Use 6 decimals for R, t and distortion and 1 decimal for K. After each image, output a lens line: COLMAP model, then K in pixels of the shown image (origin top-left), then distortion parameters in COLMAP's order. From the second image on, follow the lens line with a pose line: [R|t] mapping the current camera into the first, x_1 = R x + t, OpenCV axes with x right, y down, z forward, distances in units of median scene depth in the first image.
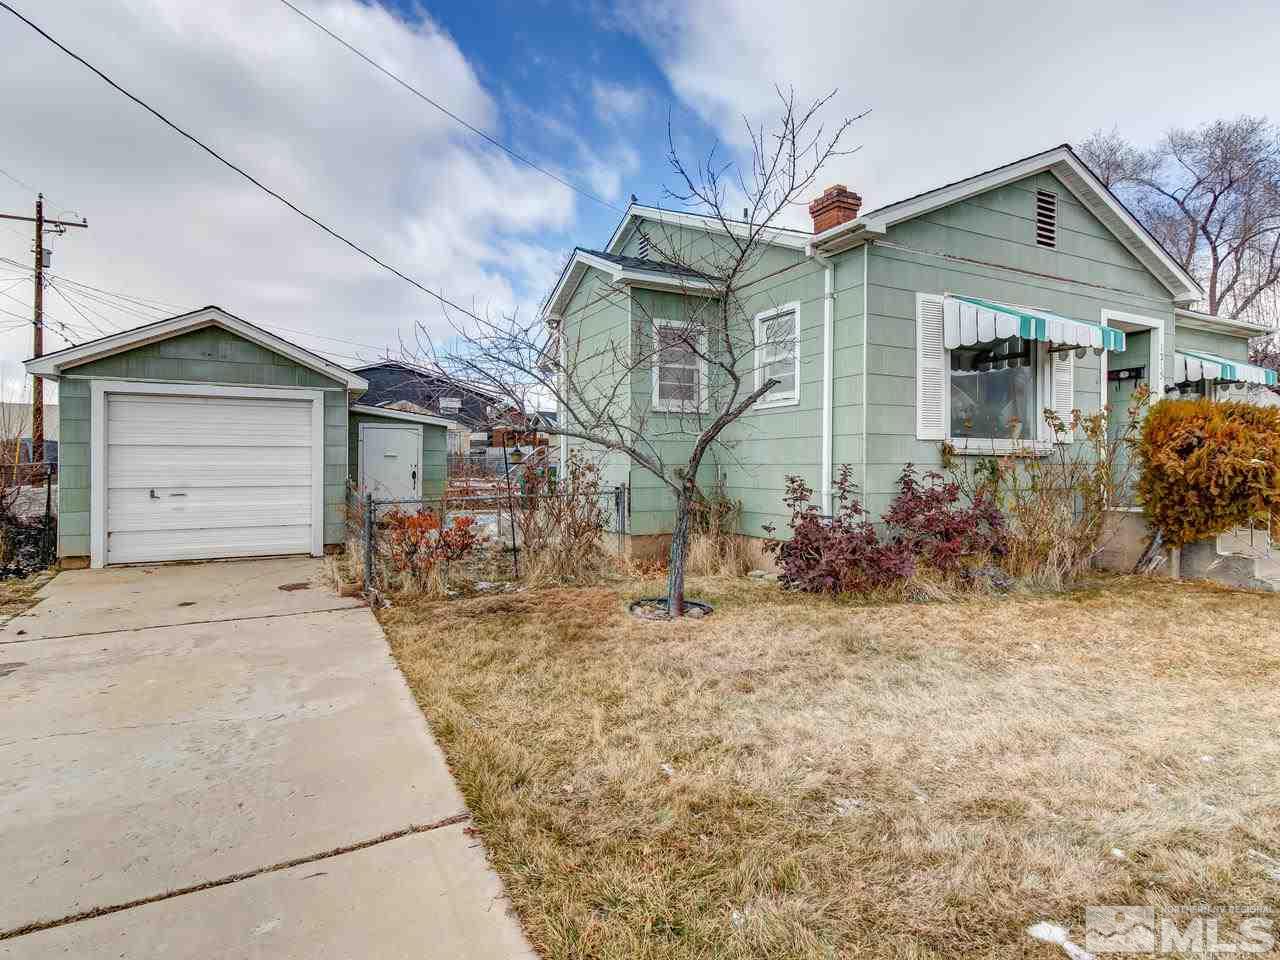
lens RADIAL K [[674.1, 0, 640.0], [0, 674.1, 480.0], [0, 0, 1]] dist [0.018029, -0.015322]
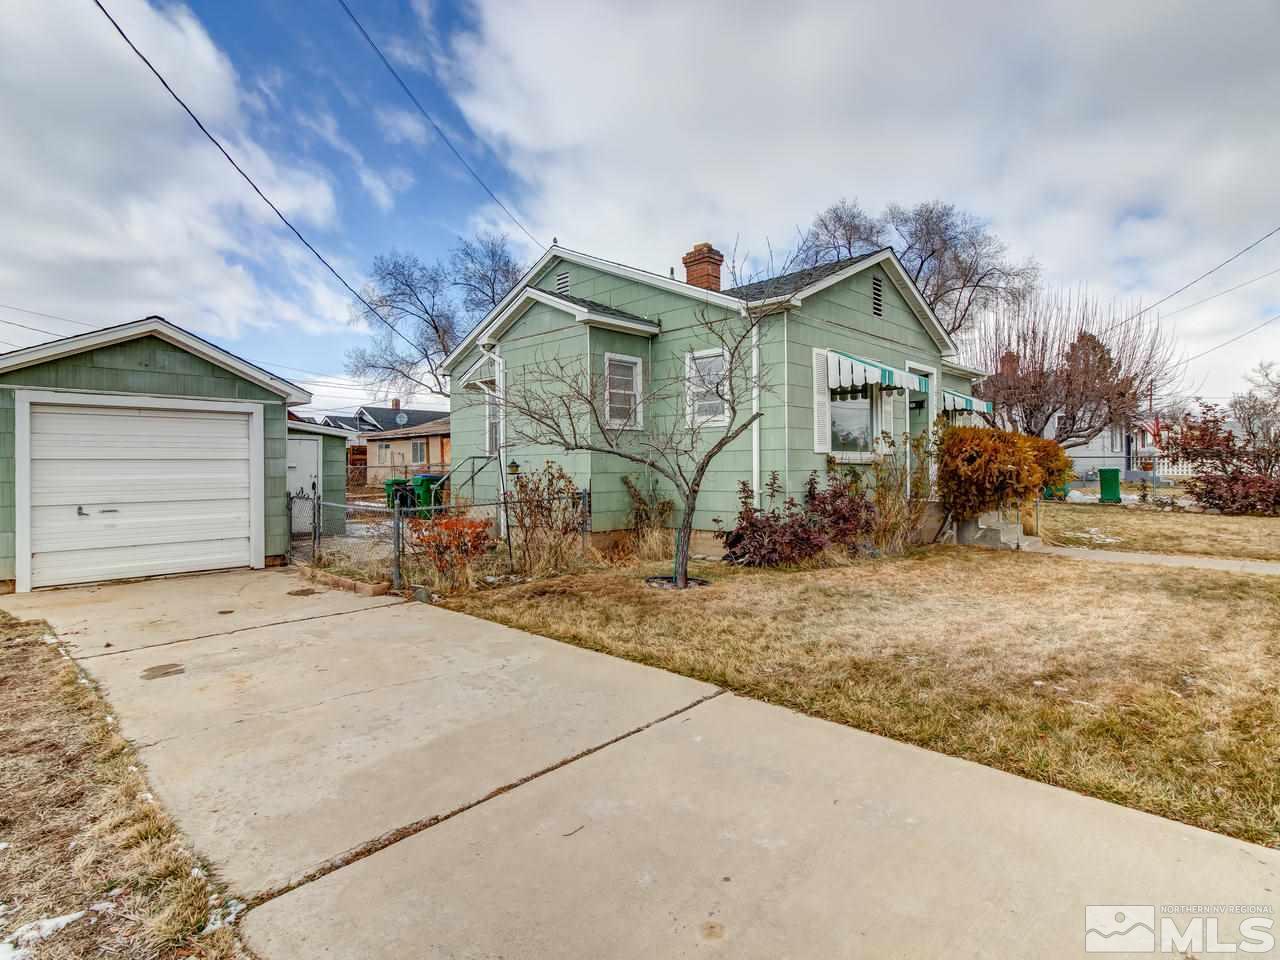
lens RADIAL K [[674.1, 0, 640.0], [0, 674.1, 480.0], [0, 0, 1]] dist [0.018029, -0.015322]
pose [[0.944367, -0.016201, 0.328496, -0.359439], [0.018710, 0.999815, -0.004479, -0.004212], [-0.328362, 0.010376, 0.944495, -0.179464]]
